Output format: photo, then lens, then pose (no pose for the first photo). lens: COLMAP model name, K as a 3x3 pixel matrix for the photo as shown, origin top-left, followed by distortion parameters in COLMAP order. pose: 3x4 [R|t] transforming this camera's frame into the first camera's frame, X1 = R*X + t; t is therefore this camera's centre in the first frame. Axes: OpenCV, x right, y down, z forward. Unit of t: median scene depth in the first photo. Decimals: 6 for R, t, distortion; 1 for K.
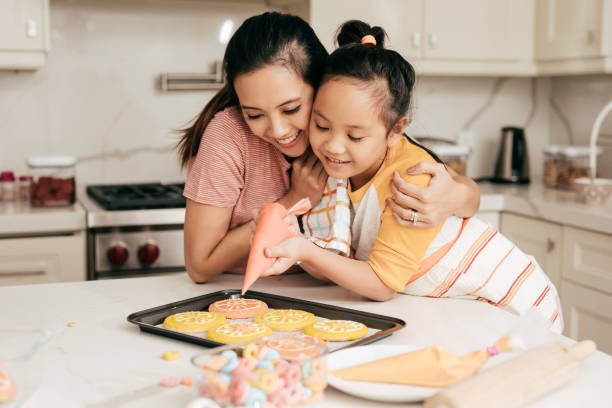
lens RADIAL K [[857.9, 0, 301.8], [0, 857.9, 208.0], [0, 0, 1]] dist [0.004092, 0.000000]
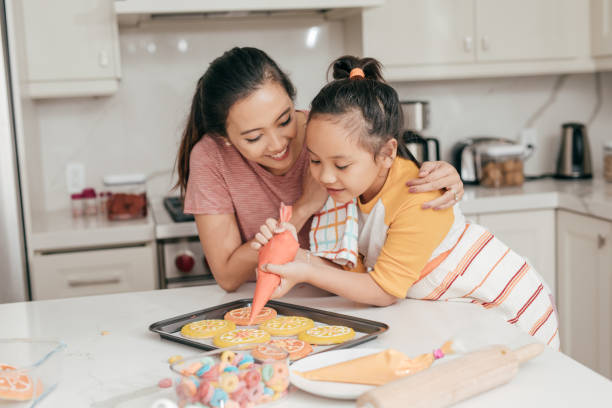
lens RADIAL K [[857.9, 0, 307.3], [0, 857.9, 203.8], [0, 0, 1]] dist [0.004092, 0.000000]
pose [[0.990873, -0.035630, -0.130004, 0.133133], [0.036101, 0.999347, 0.001266, -0.025269], [0.129875, -0.005947, 0.991513, -0.094530]]
